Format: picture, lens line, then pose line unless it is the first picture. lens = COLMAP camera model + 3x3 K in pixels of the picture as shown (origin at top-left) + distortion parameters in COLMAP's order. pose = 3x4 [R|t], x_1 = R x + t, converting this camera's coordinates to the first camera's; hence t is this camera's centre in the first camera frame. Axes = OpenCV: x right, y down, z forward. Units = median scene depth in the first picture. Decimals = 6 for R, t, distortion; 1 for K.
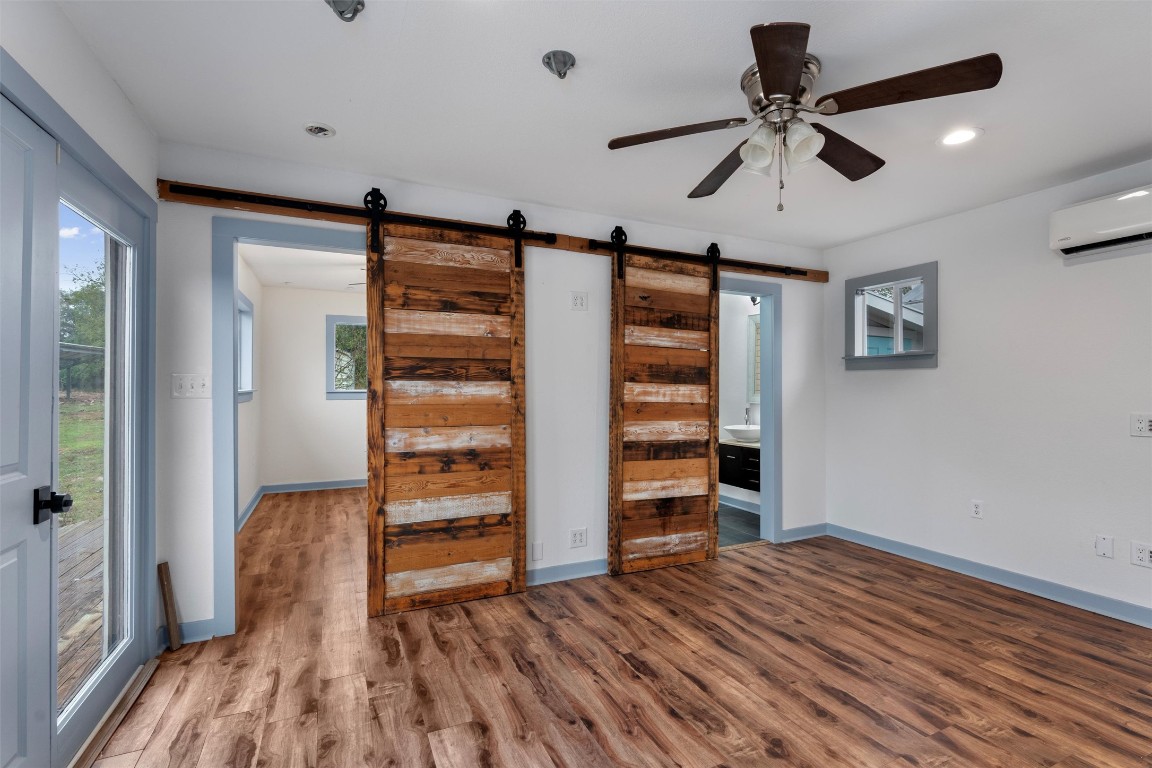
lens RADIAL K [[514.8, 0, 572.9], [0, 514.8, 386.9], [0, 0, 1]] dist [-0.012461, 0.004161]
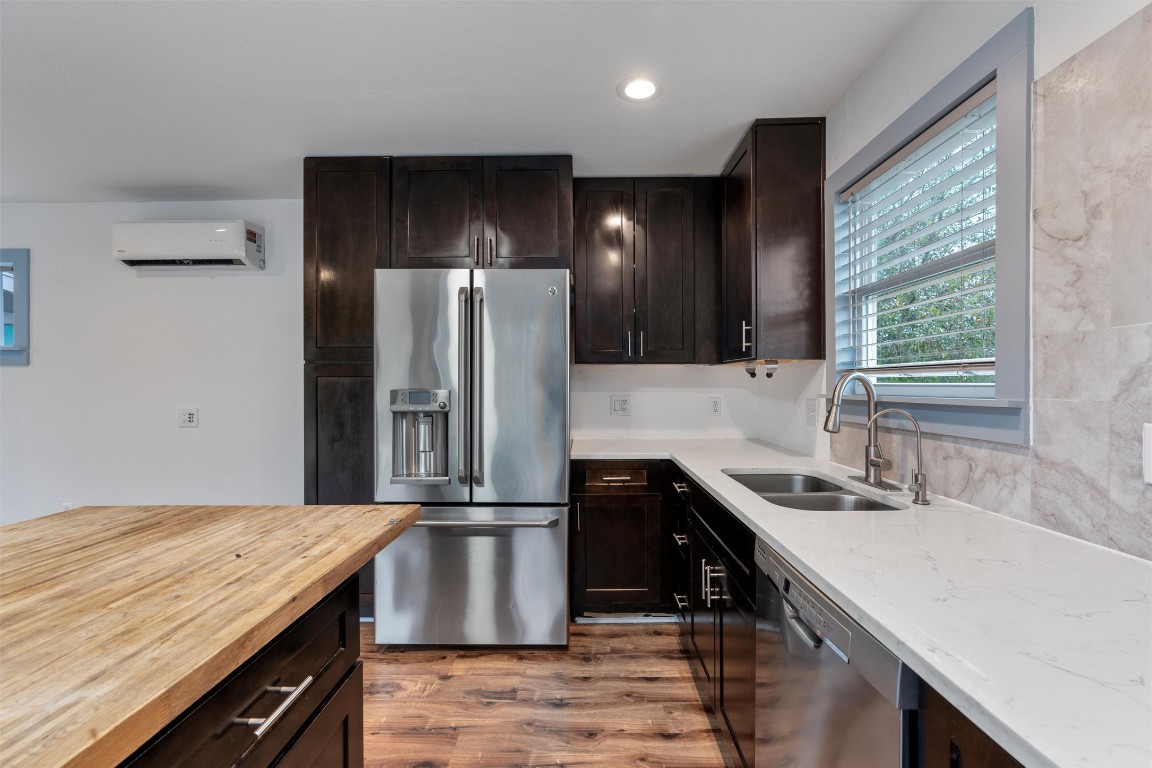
lens RADIAL K [[514.8, 0, 572.6], [0, 514.8, 385.2], [0, 0, 1]] dist [-0.012461, 0.004161]
pose [[0.432904, 0.000179, 0.901440, 0.552717], [0.000508, 1.000000, -0.000443, -0.002815], [-0.901440, 0.000650, 0.432903, -0.487580]]
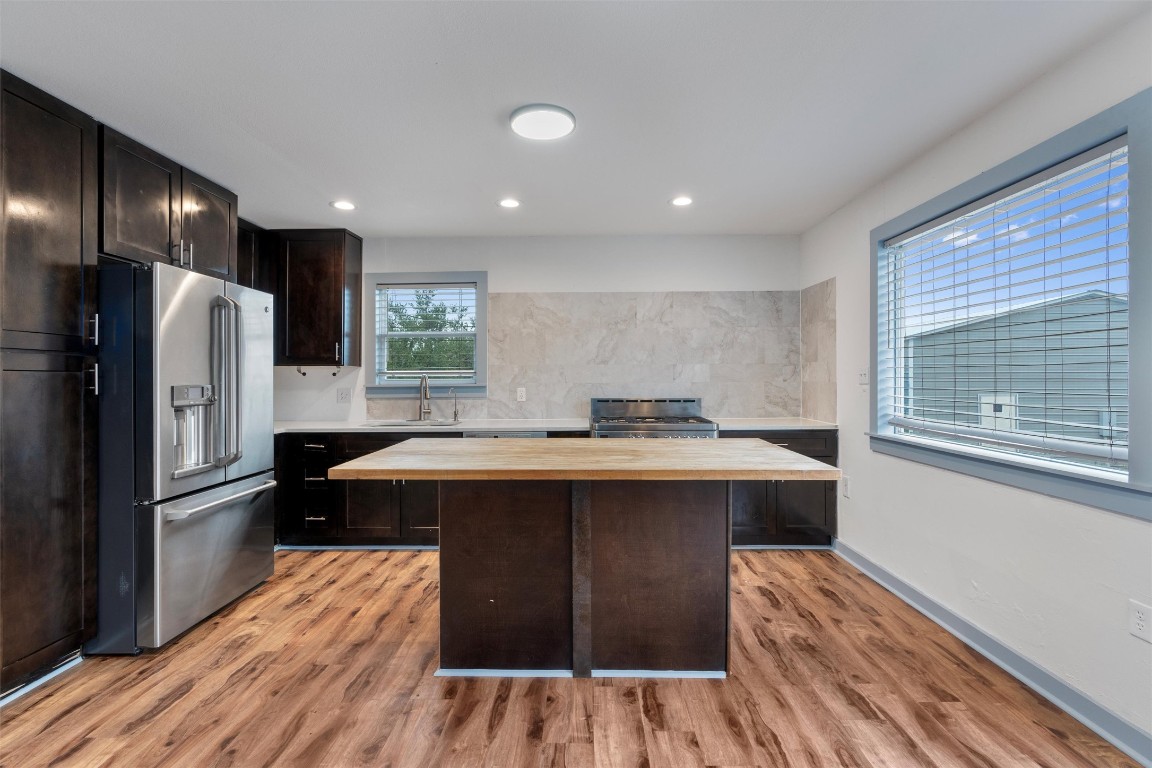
lens RADIAL K [[514.8, 0, 580.0], [0, 514.8, 378.6], [0, 0, 1]] dist [-0.012461, 0.004161]
pose [[-0.903533, 0.007785, 0.428447, 0.074735], [0.007980, 0.999967, -0.001341, -0.000349], [-0.428444, 0.002208, -0.903566, 1.055582]]
